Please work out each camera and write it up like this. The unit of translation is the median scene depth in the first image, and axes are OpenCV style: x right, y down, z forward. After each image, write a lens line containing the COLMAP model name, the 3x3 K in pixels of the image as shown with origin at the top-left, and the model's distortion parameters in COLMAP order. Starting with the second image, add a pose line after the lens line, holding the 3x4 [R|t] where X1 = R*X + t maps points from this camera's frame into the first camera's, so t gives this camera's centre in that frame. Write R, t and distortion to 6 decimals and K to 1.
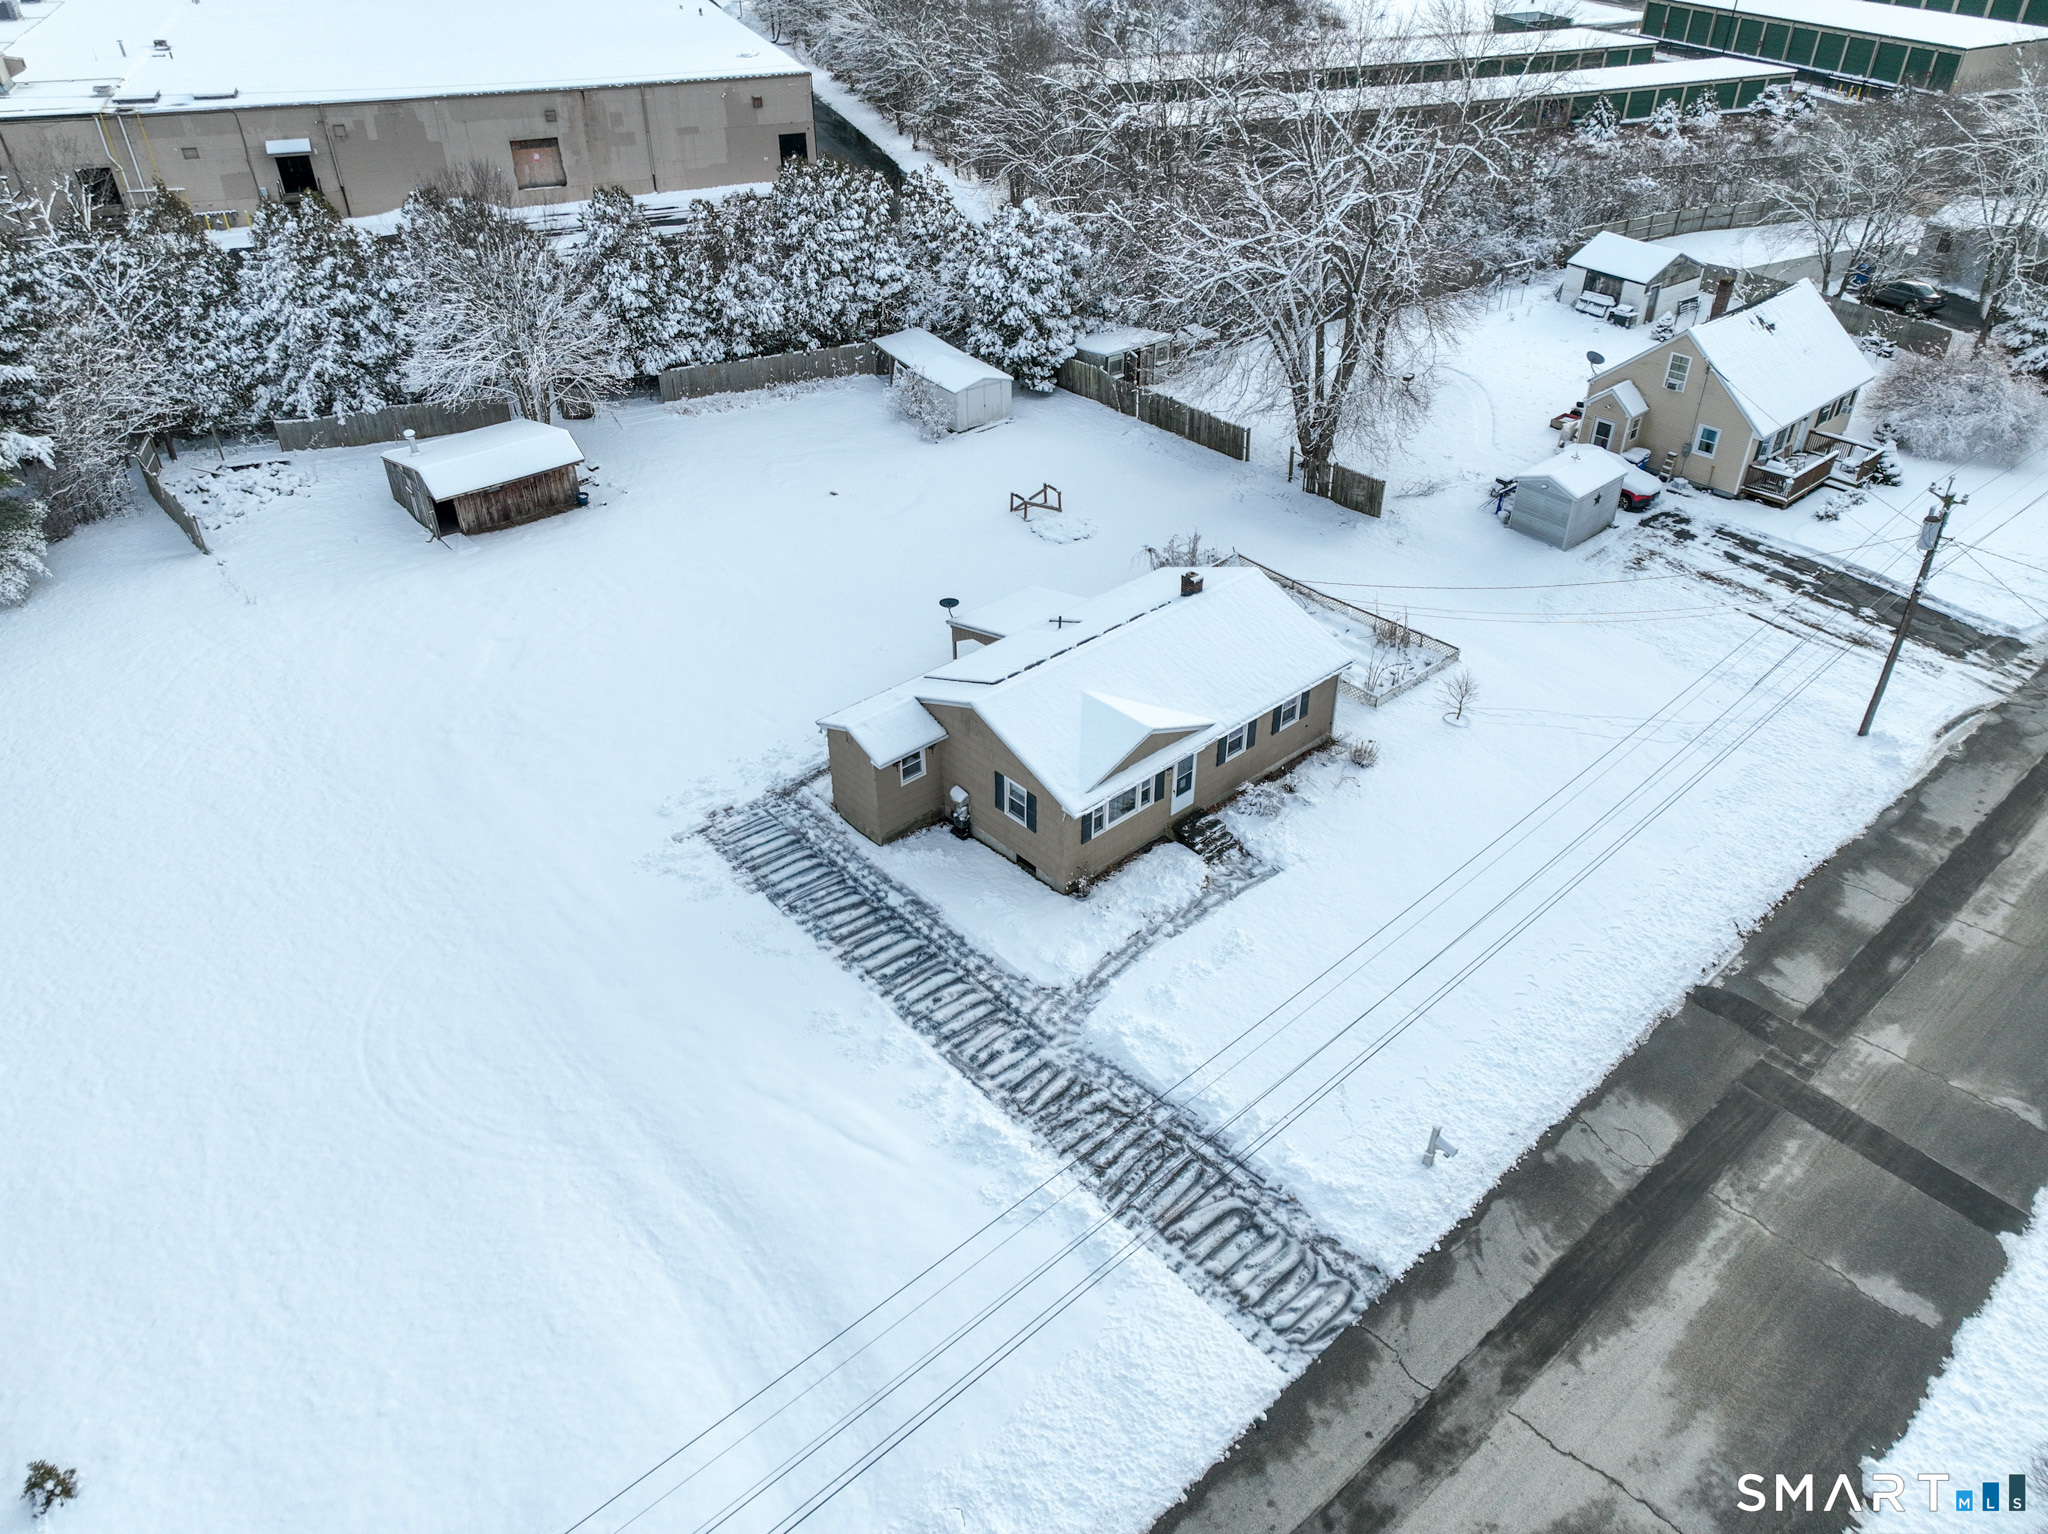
lens RADIAL K [[1441.9, 0, 1024.0], [0, 1441.9, 767.0], [0, 0, 1]] dist [0.008035, 0.001286]
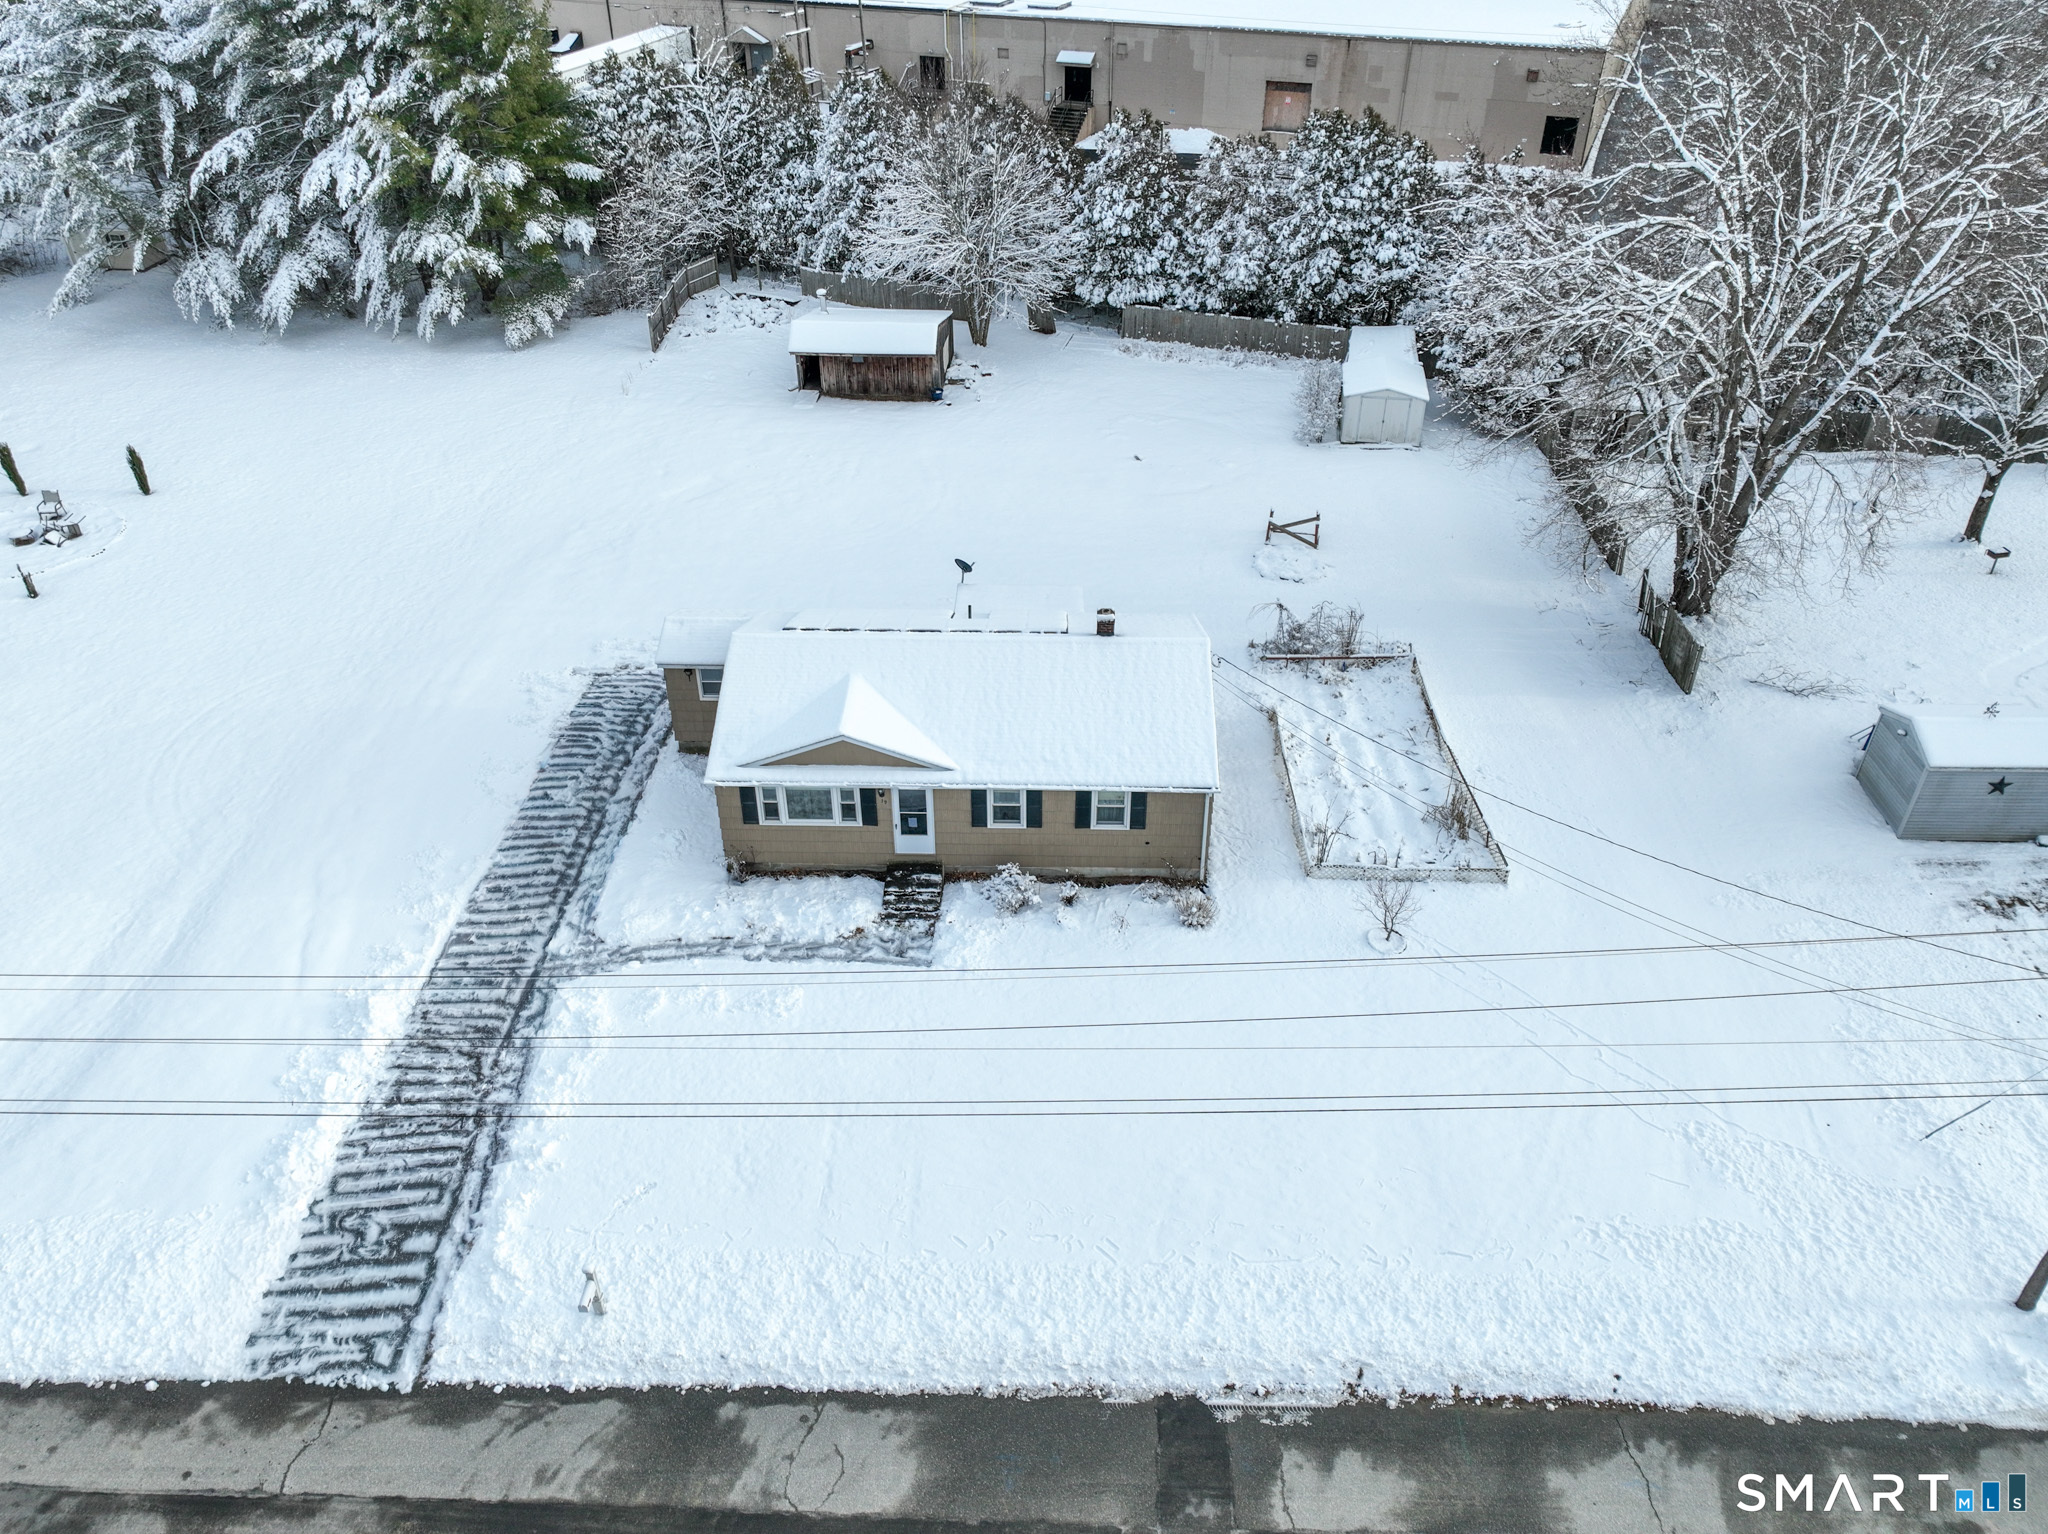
lens RADIAL K [[1441.9, 0, 1024.0], [0, 1441.9, 767.0], [0, 0, 1]] dist [0.008035, 0.001286]
pose [[0.726639, 0.393705, -0.563021, 0.403294], [-0.392525, 0.910495, 0.130087, -0.099752], [0.563844, 0.126474, 0.816140, 0.230185]]
